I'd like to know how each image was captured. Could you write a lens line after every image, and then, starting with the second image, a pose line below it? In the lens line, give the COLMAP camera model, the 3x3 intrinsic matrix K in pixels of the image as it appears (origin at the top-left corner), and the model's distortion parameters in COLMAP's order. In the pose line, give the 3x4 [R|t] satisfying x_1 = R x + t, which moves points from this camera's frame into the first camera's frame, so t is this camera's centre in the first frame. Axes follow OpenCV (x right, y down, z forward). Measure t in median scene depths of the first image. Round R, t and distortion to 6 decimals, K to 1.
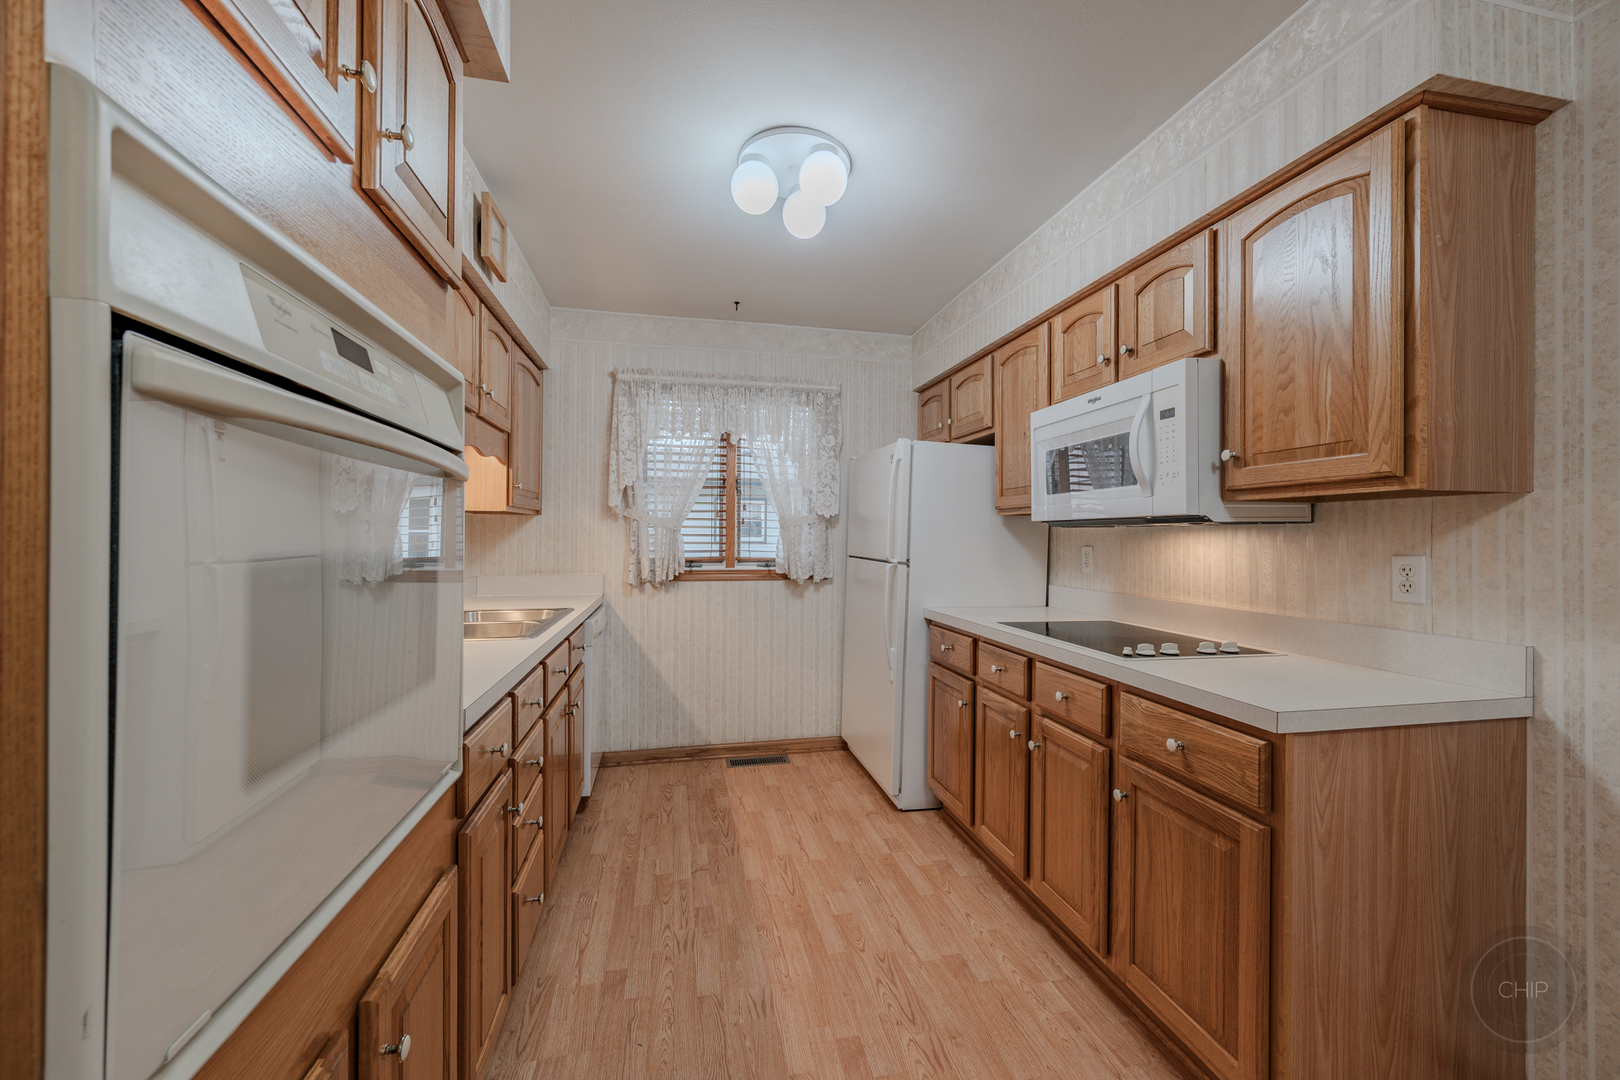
lens RADIAL K [[635.8, 0, 810.7], [0, 635.8, 536.5], [0, 0, 1]] dist [-0.001092, -0.000258]
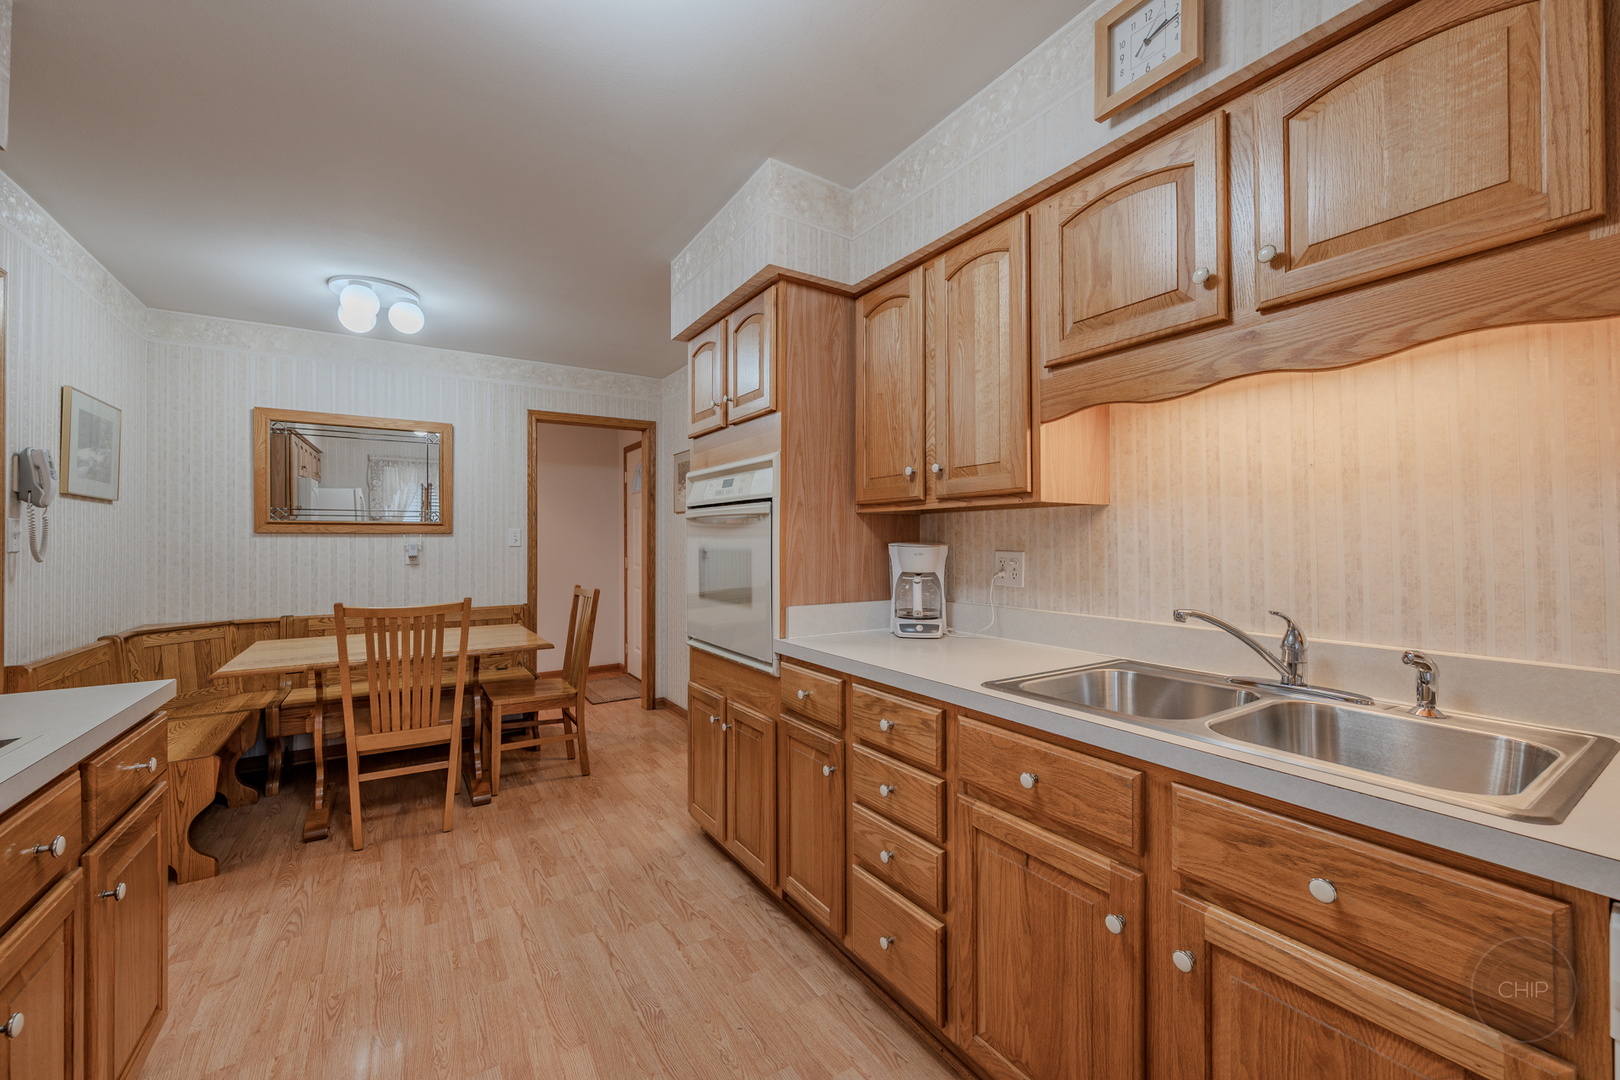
lens RADIAL K [[635.8, 0, 817.0], [0, 635.8, 537.5], [0, 0, 1]] dist [-0.001092, -0.000258]
pose [[-0.932523, -0.006330, -0.361054, -0.001712], [-0.003289, 0.999954, -0.009036, -0.000327], [0.361094, -0.007239, -0.932501, 0.924441]]
